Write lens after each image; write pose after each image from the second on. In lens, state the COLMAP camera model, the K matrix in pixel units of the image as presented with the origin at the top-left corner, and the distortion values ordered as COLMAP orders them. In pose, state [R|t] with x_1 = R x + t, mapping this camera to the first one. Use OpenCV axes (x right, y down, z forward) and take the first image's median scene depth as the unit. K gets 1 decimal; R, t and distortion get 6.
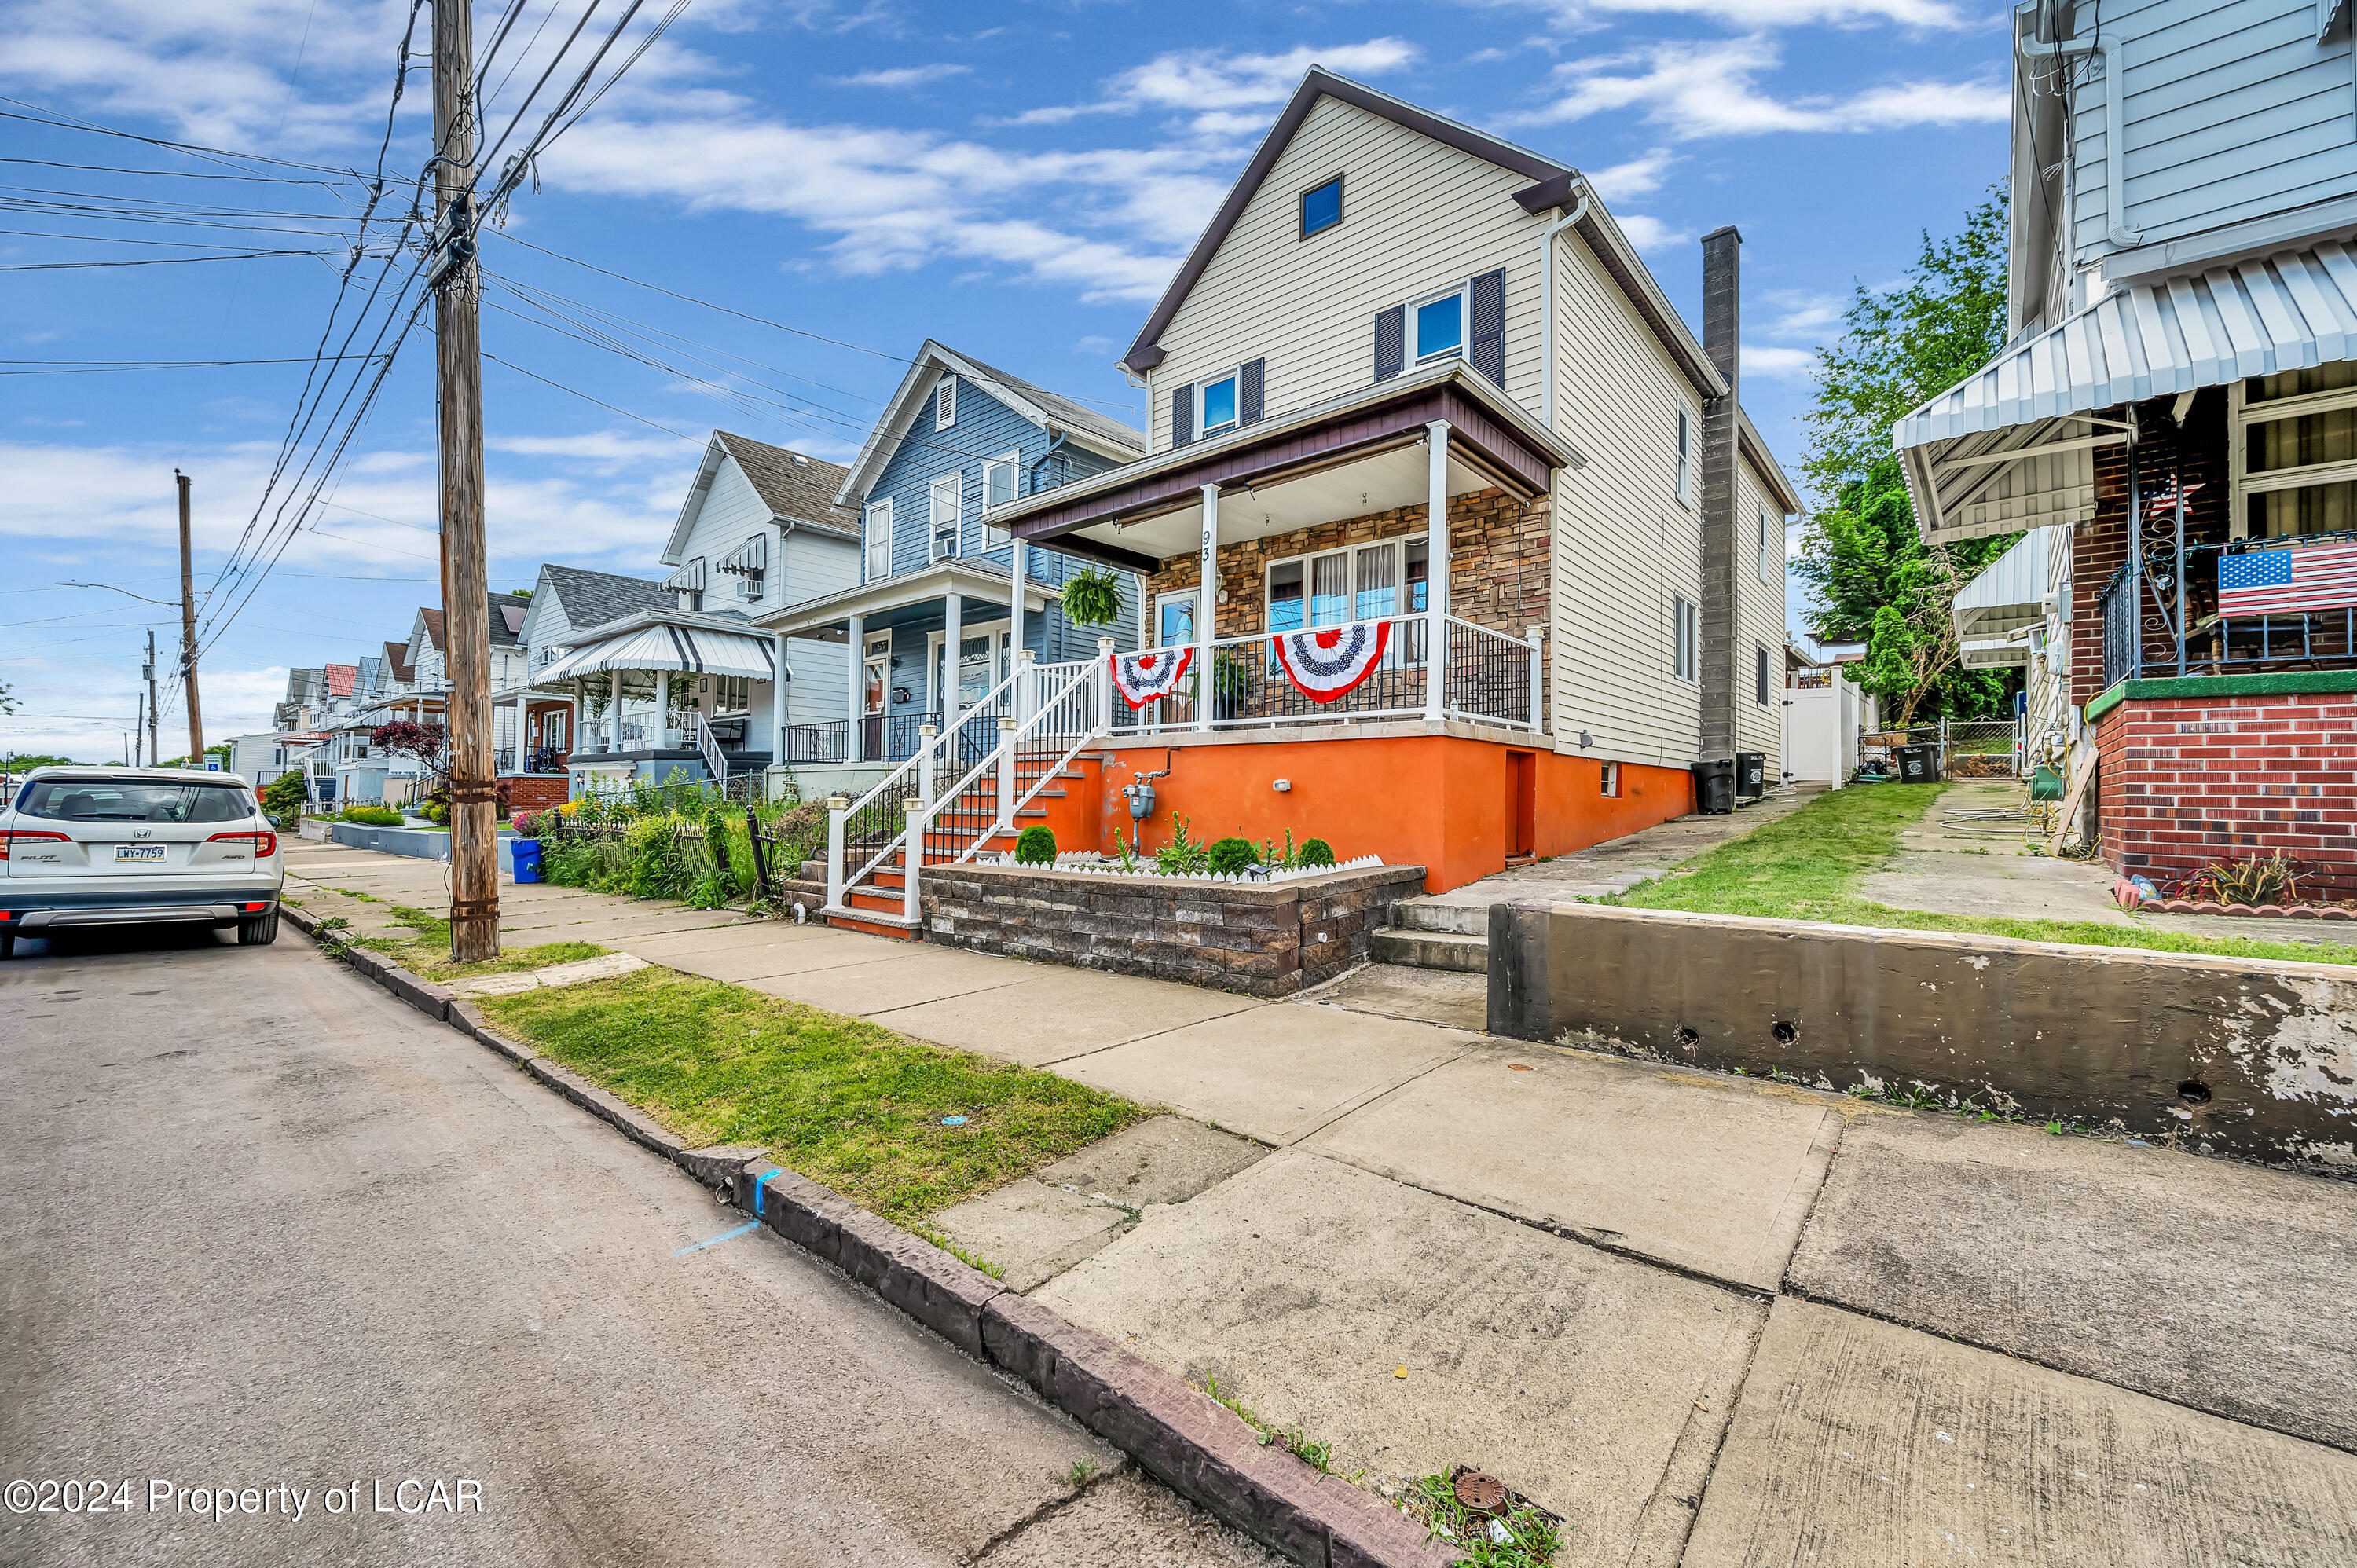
lens RADIAL K [[953.0, 0, 1181.4], [0, 953.0, 778.7], [0, 0, 1]] dist [0.002261, 0.000305]
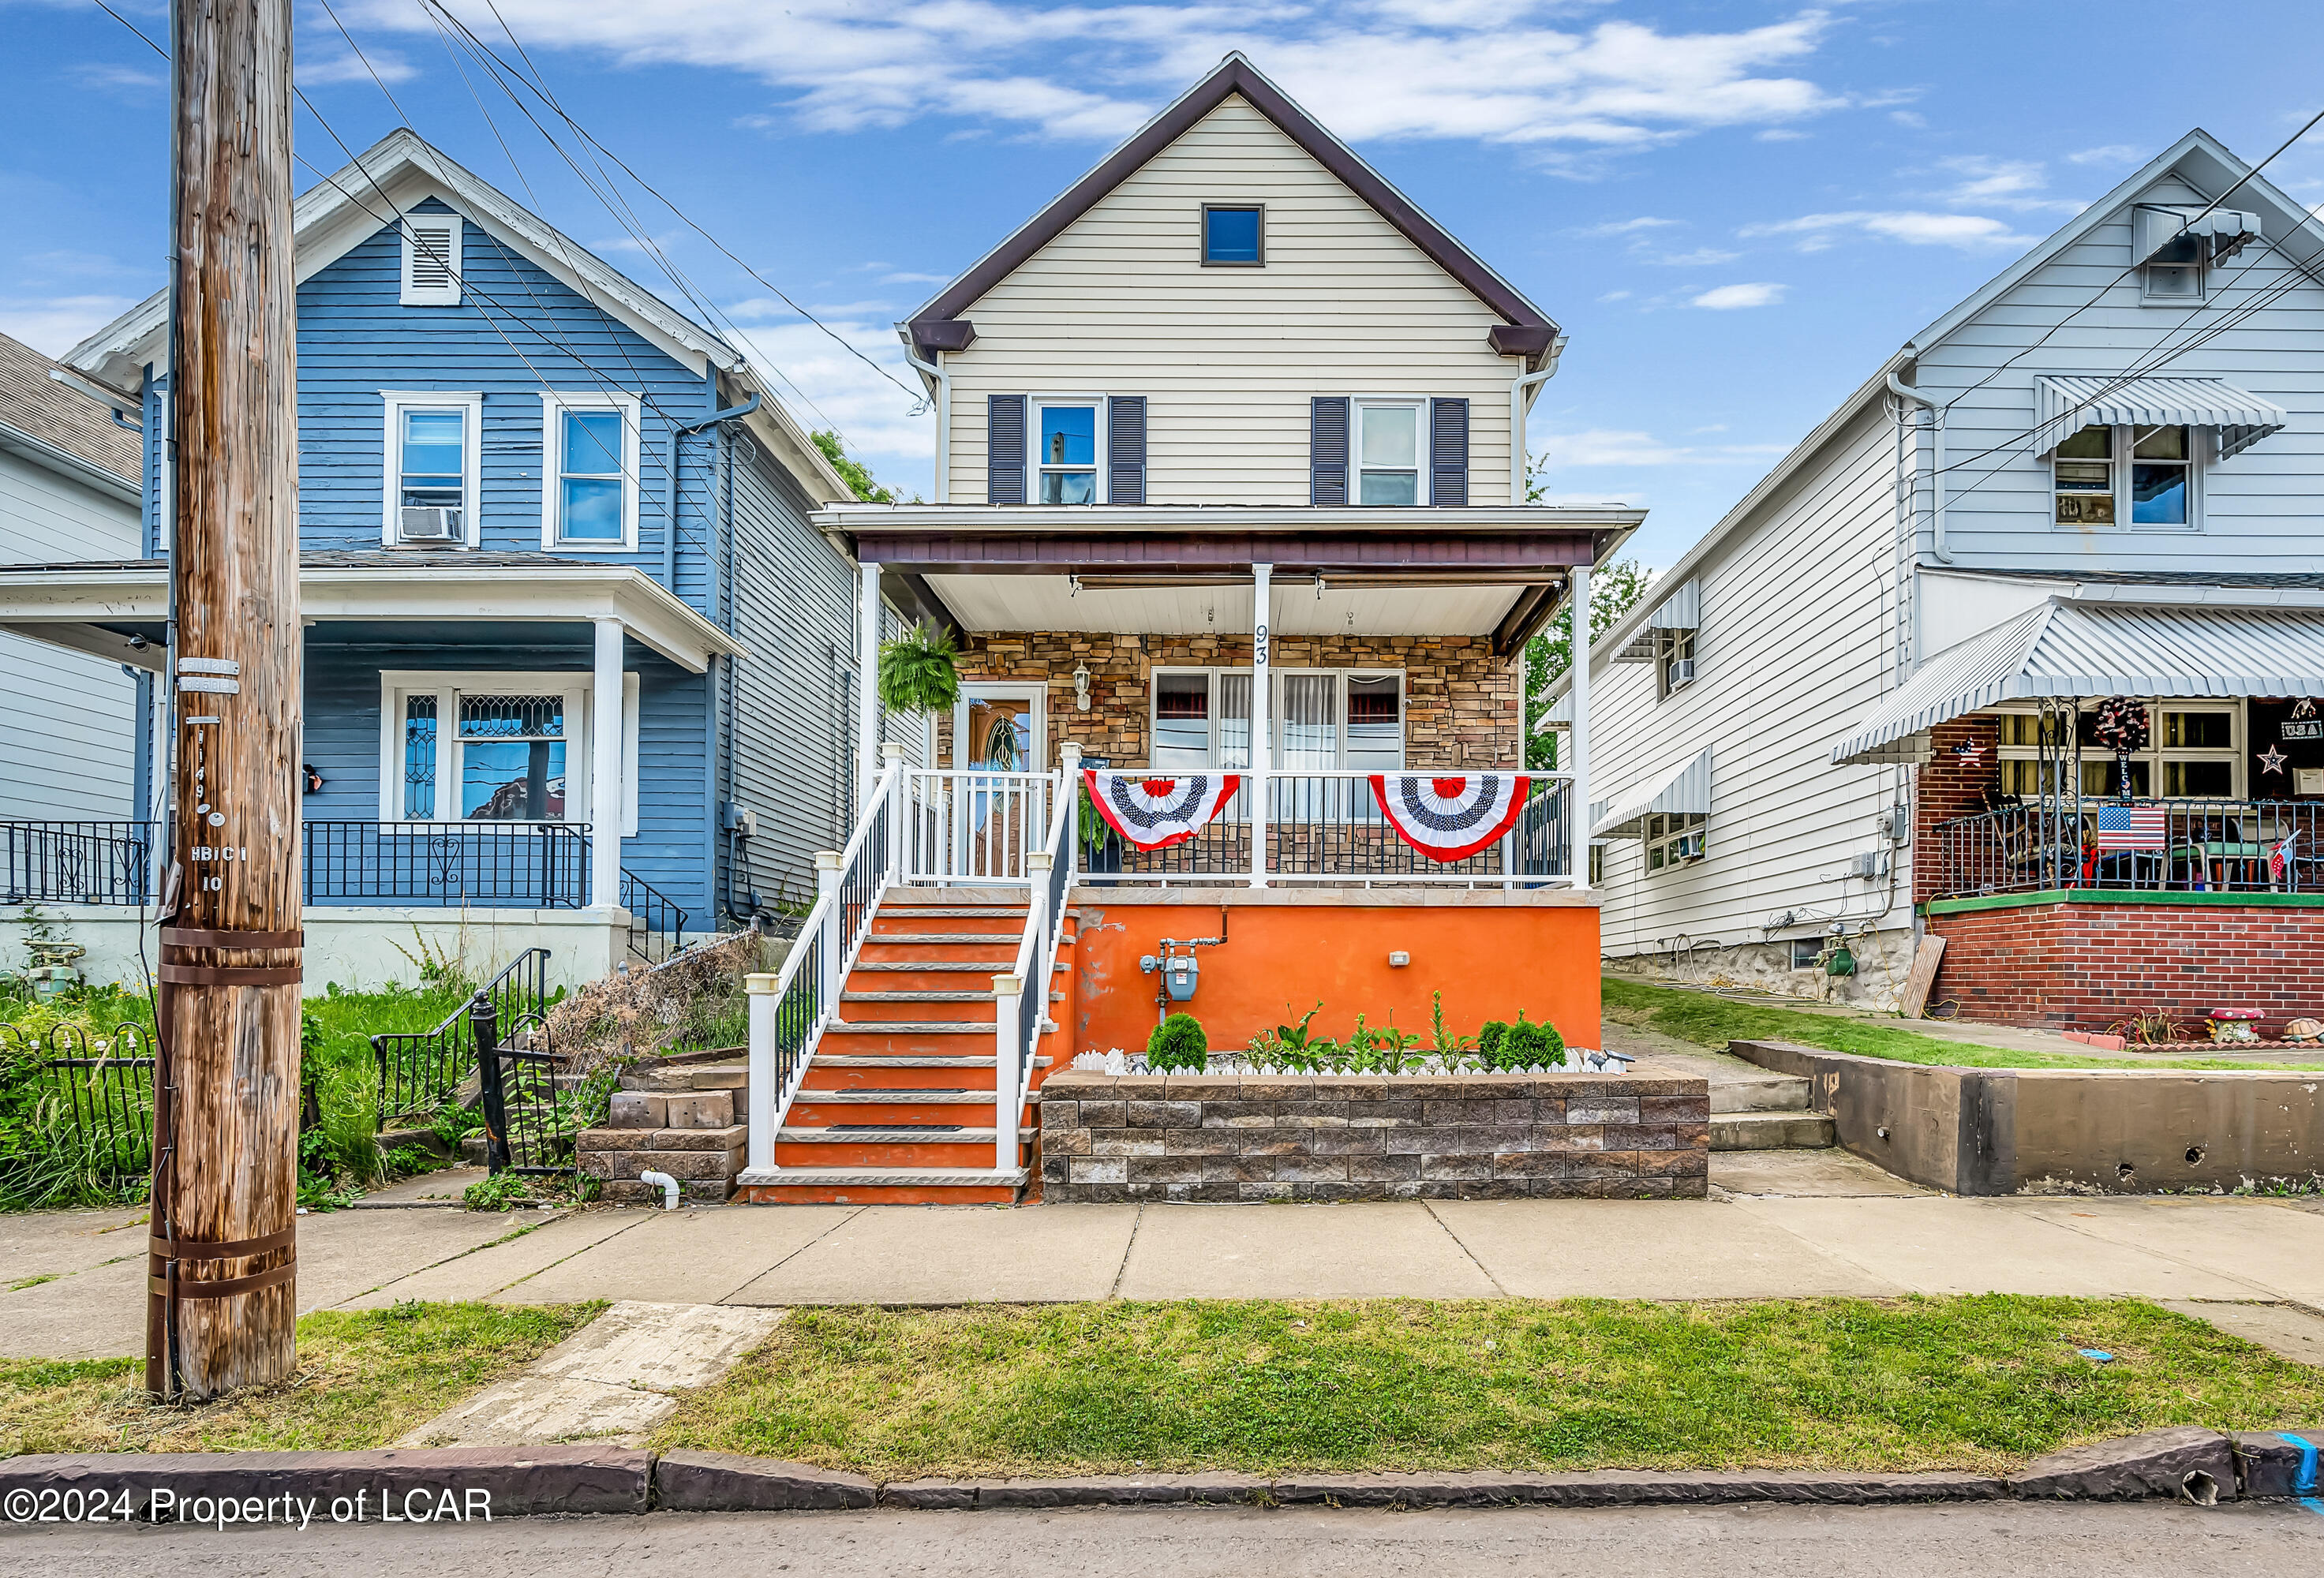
lens RADIAL K [[1200.5, 0, 1162.2], [0, 1200.5, 975.1], [0, 0, 1]] dist [0.001350, -0.000883]
pose [[0.746666, -0.001037, 0.665198, -0.794416], [-0.012789, 0.999792, 0.015914, 0.007813], [-0.665076, -0.020390, 0.746497, 0.386579]]
